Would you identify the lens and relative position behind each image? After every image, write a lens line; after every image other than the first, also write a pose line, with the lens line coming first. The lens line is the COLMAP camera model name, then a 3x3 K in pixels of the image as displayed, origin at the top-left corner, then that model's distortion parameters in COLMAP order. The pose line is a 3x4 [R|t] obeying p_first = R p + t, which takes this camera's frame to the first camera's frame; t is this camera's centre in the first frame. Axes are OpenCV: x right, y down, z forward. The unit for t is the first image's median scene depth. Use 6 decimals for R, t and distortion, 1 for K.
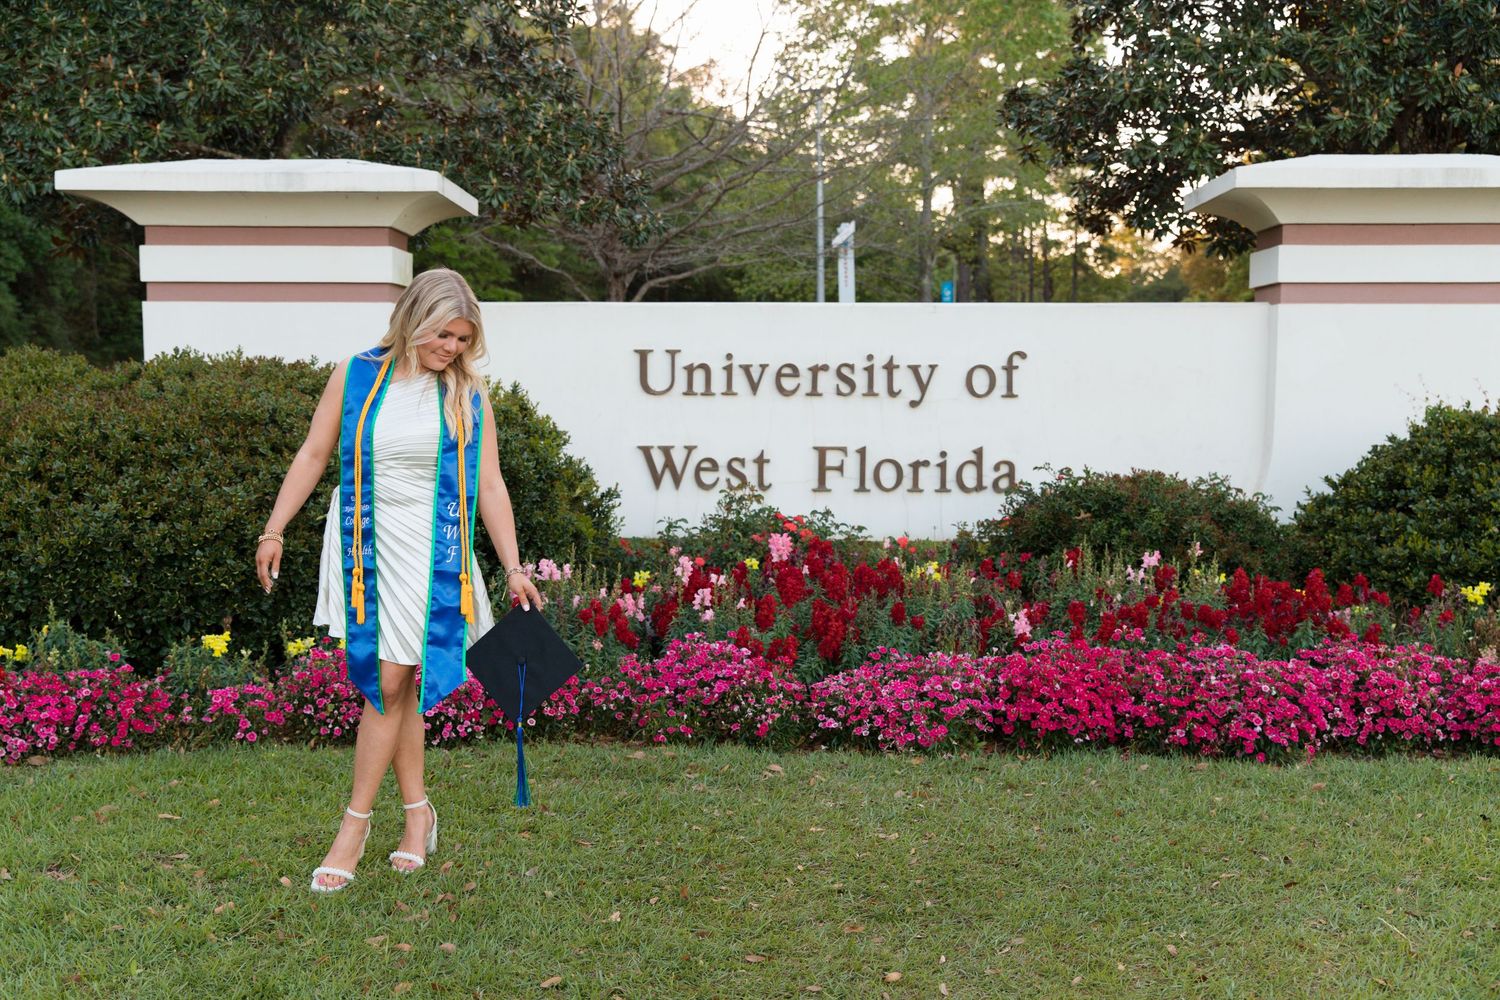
lens RADIAL K [[1679.1, 0, 730.2], [0, 1679.1, 517.9], [0, 0, 1]] dist [0.007925, 0.017185]
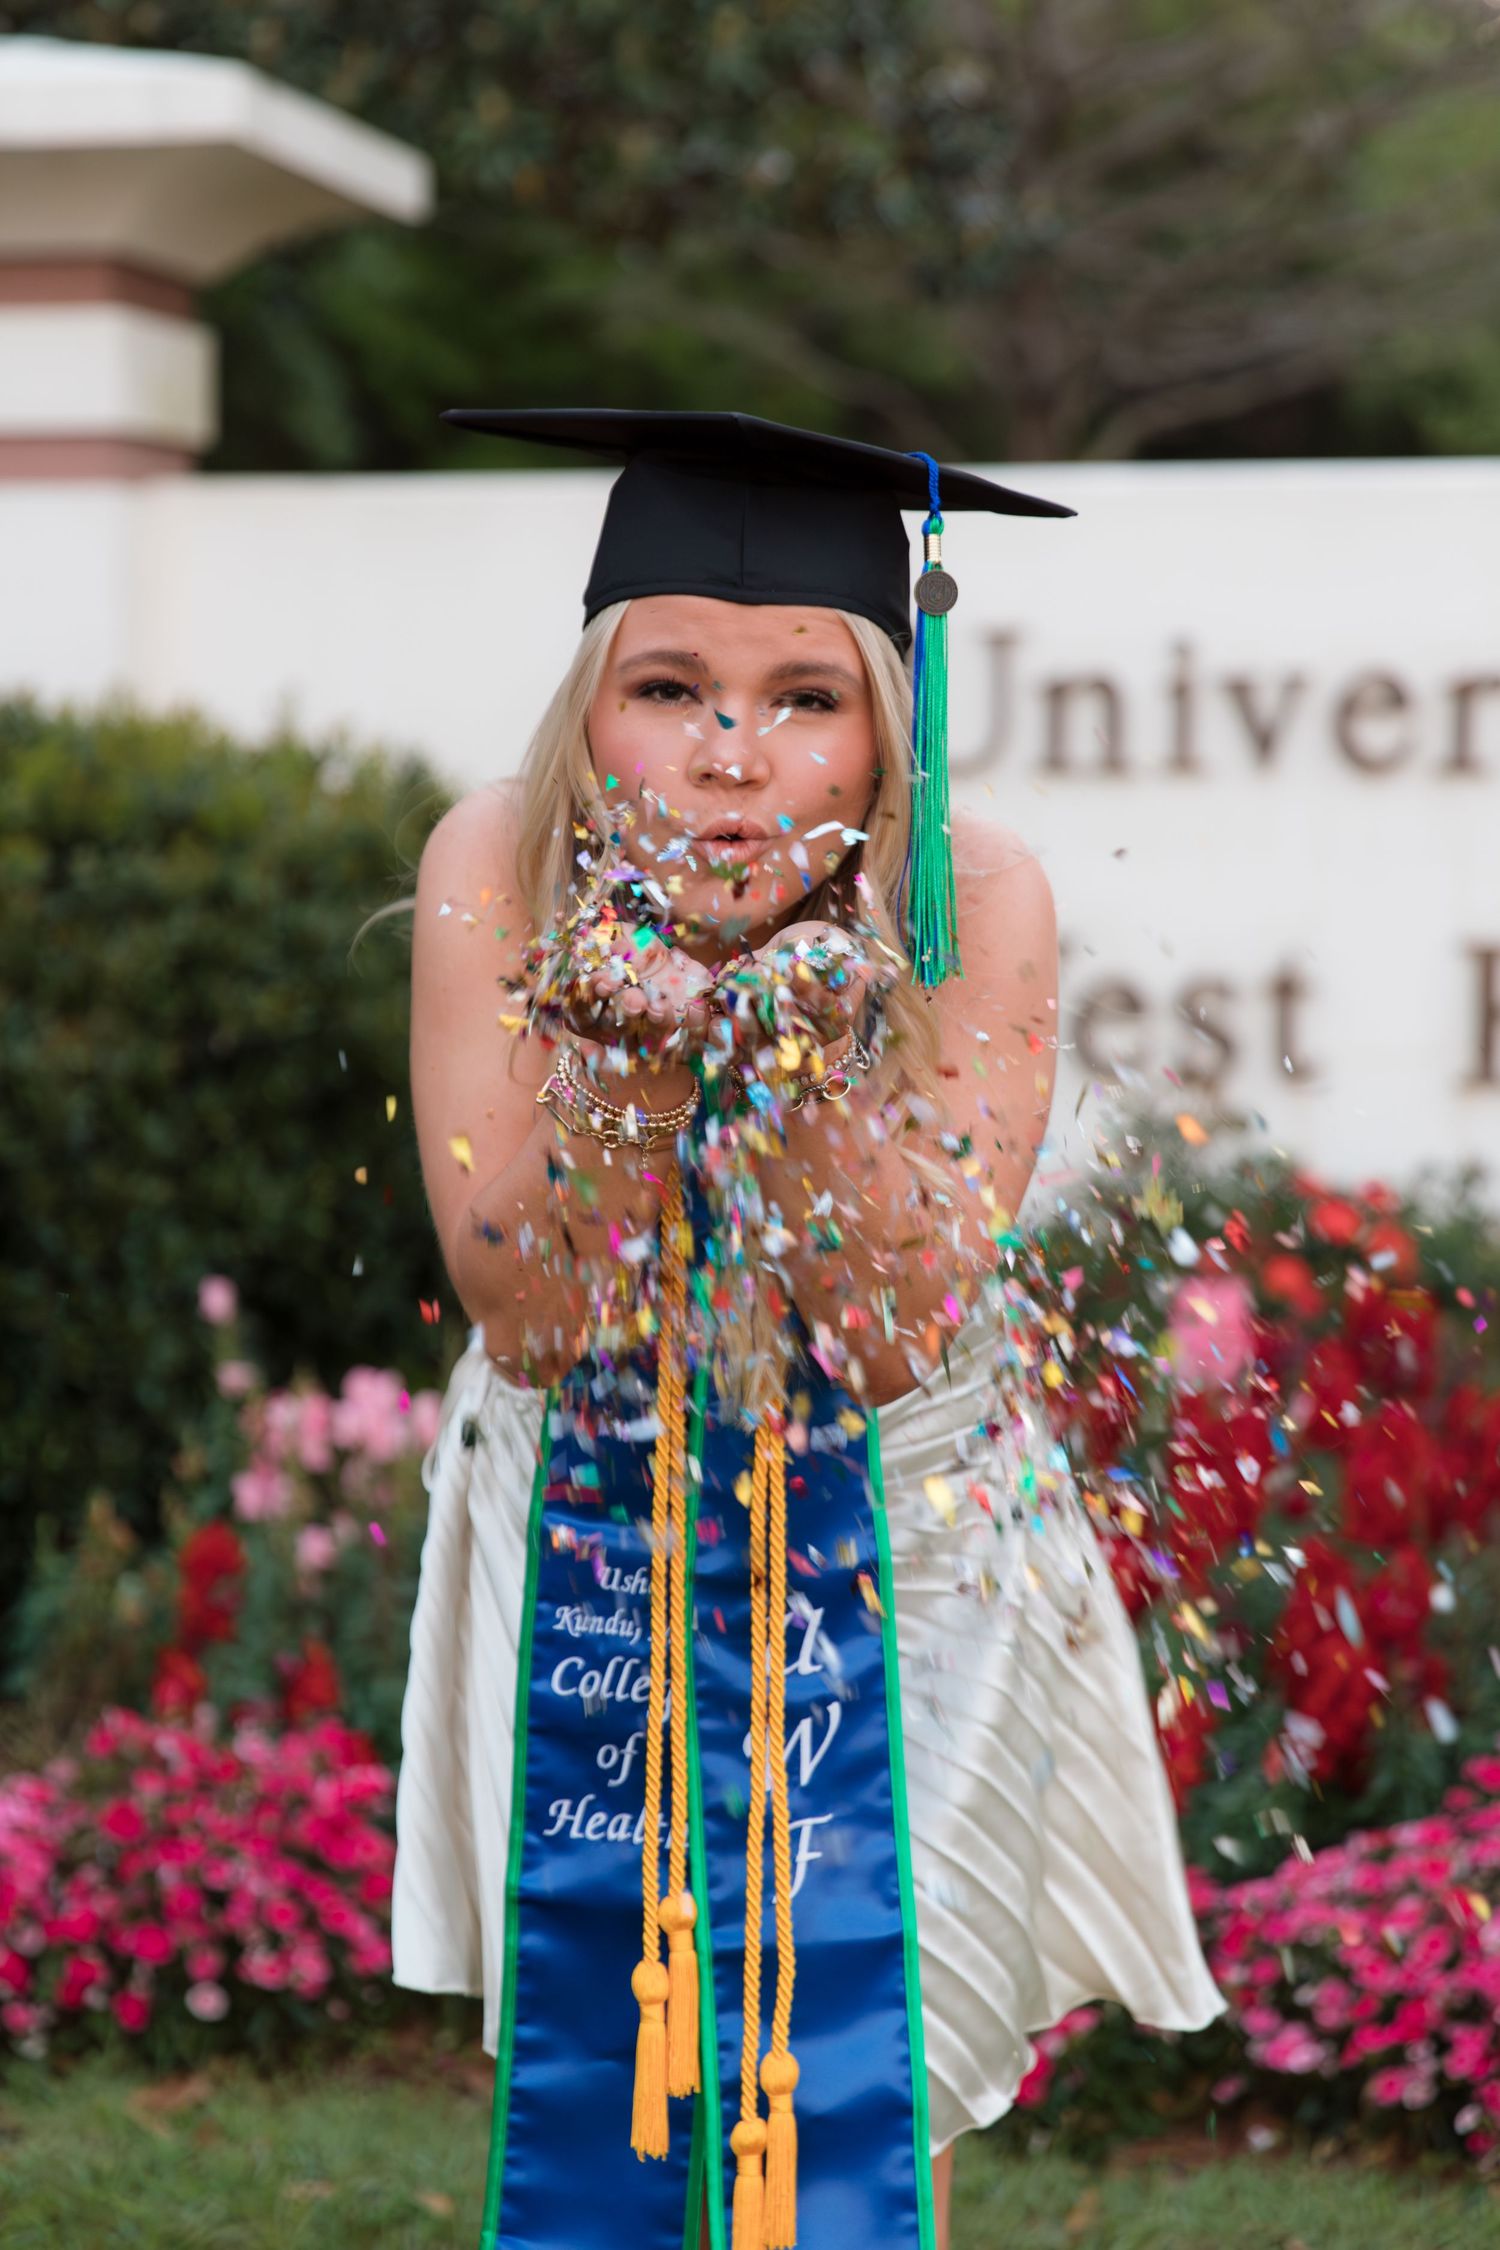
lens RADIAL K [[4551.0, 0, 788.9], [0, 4551.0, 1123.8], [0, 0, 1]] dist [0.025140, -0.199295]
pose [[0.988968, 0.005408, -0.148031, 0.061267], [-0.003527, 0.999910, 0.012965, -0.023224], [0.148088, -0.012300, 0.988898, 0.194970]]
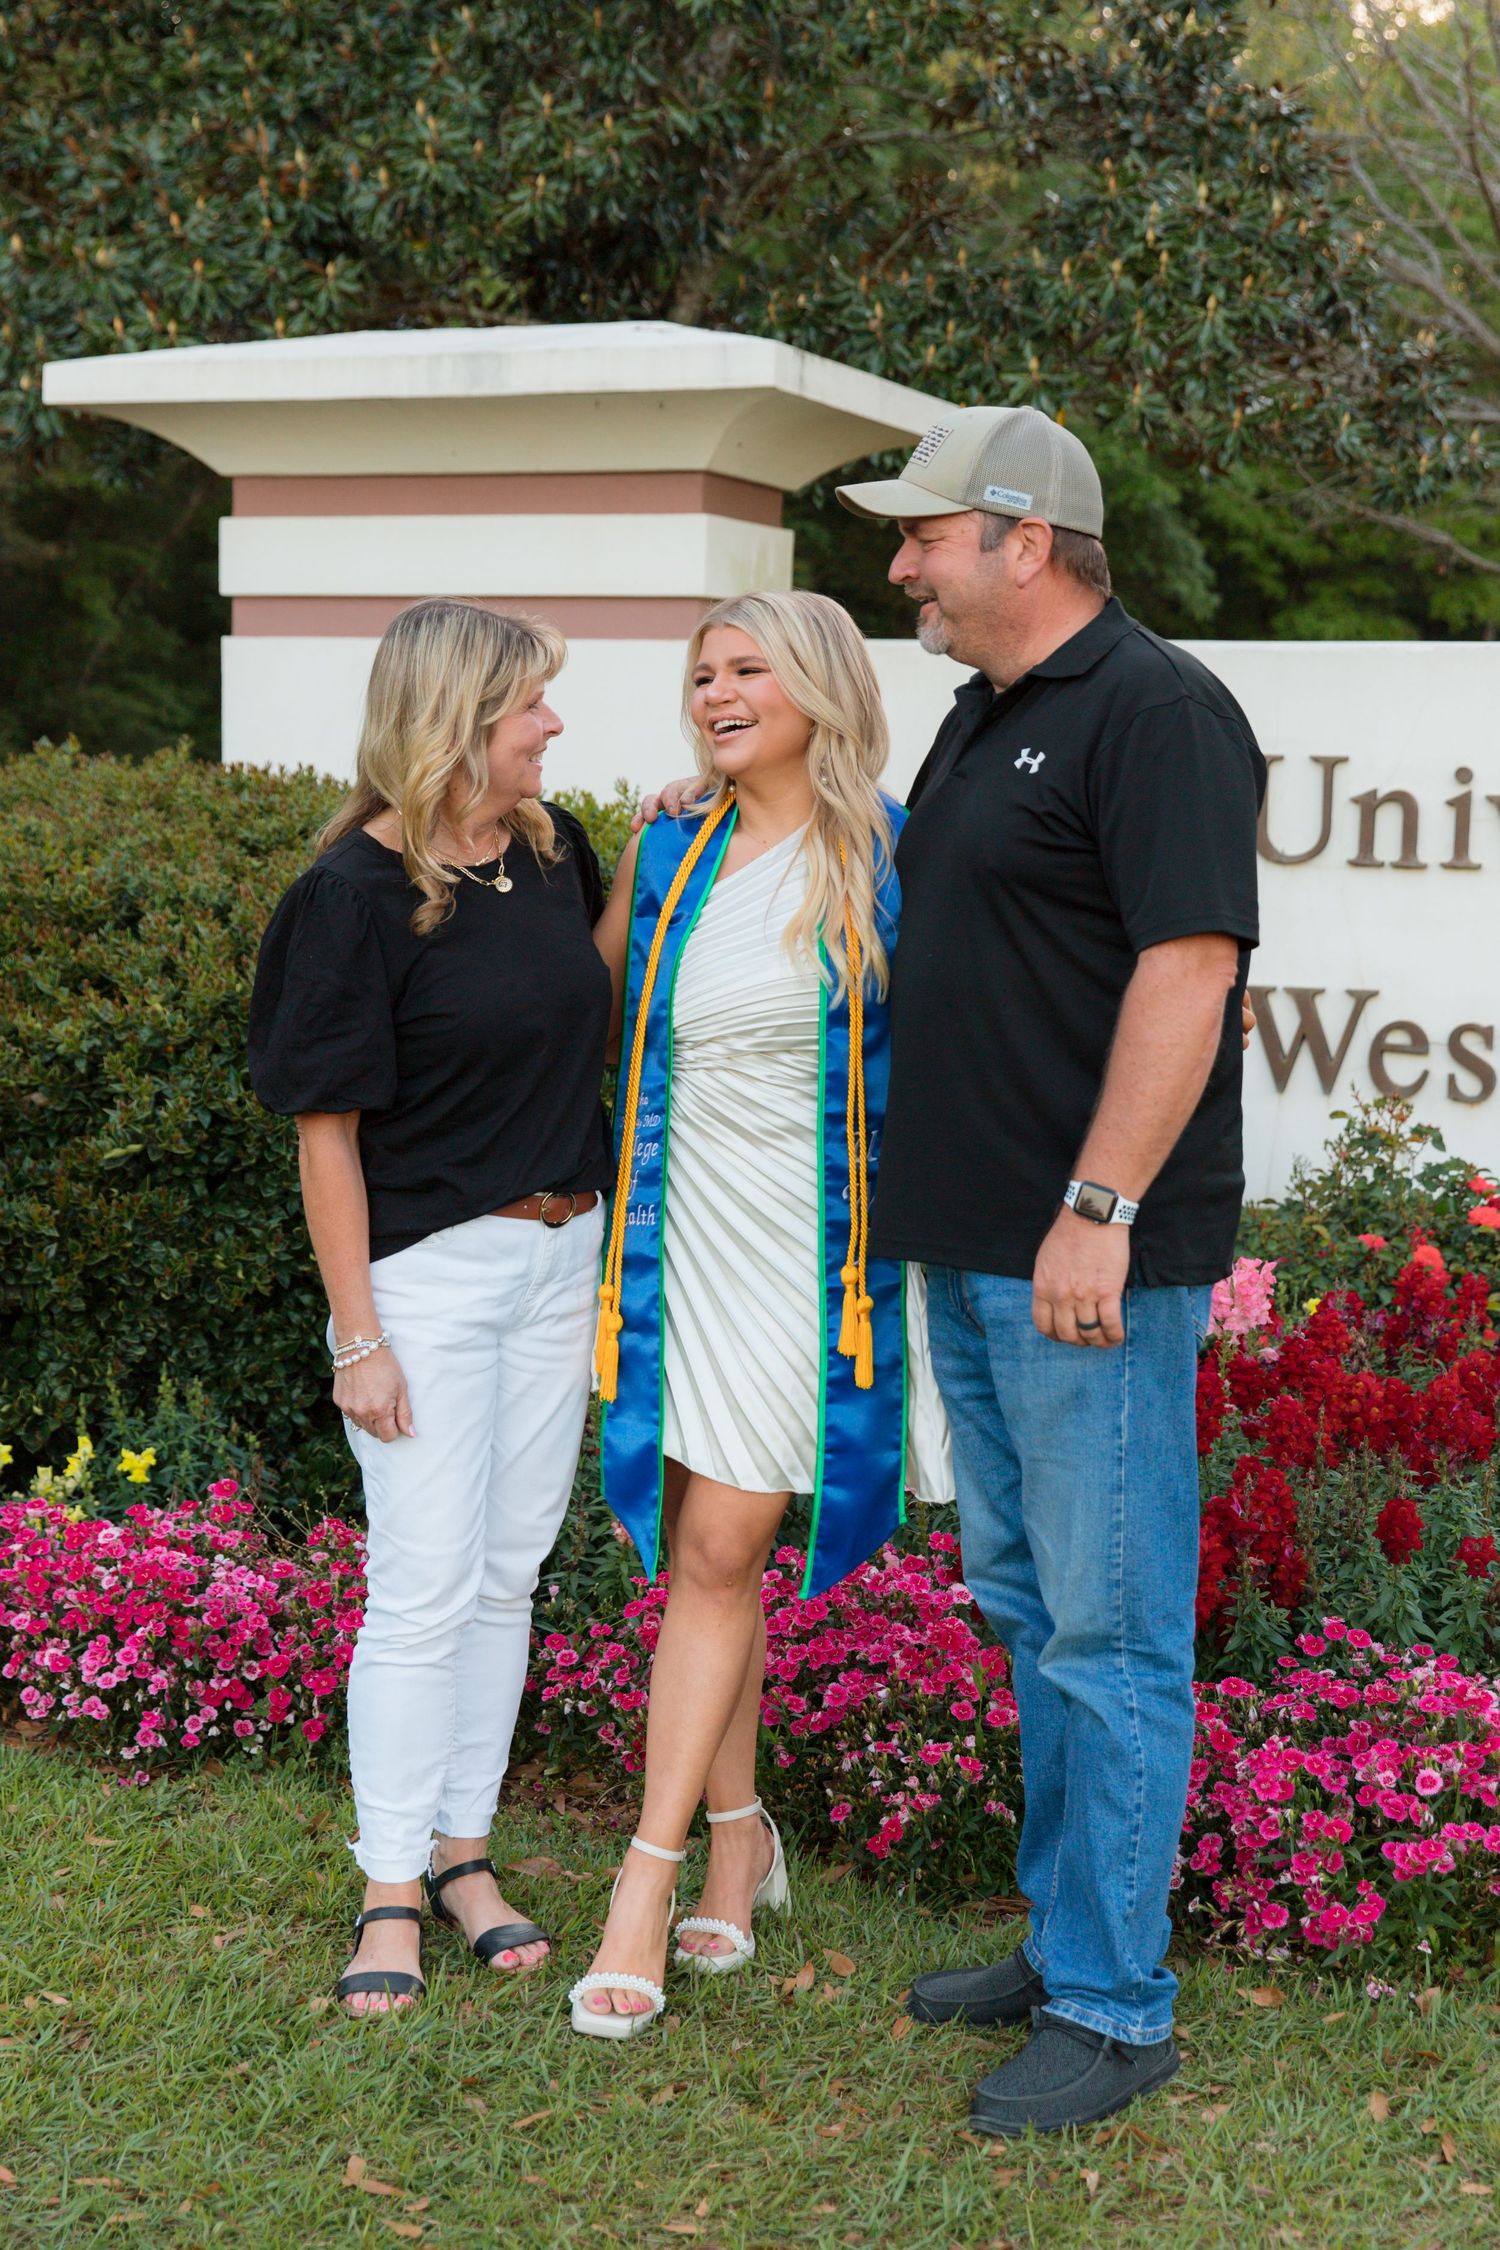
lens RADIAL K [[3348.0, 0, 808.7], [0, 3348.0, 1027.7], [0, 0, 1]] dist [-0.012022, 0.100519]
pose [[0.929471, 0.045246, -0.366110, 0.178898], [-0.049016, 0.998798, -0.001004, -0.031290], [0.365624, 0.018878, 0.930571, 0.223653]]
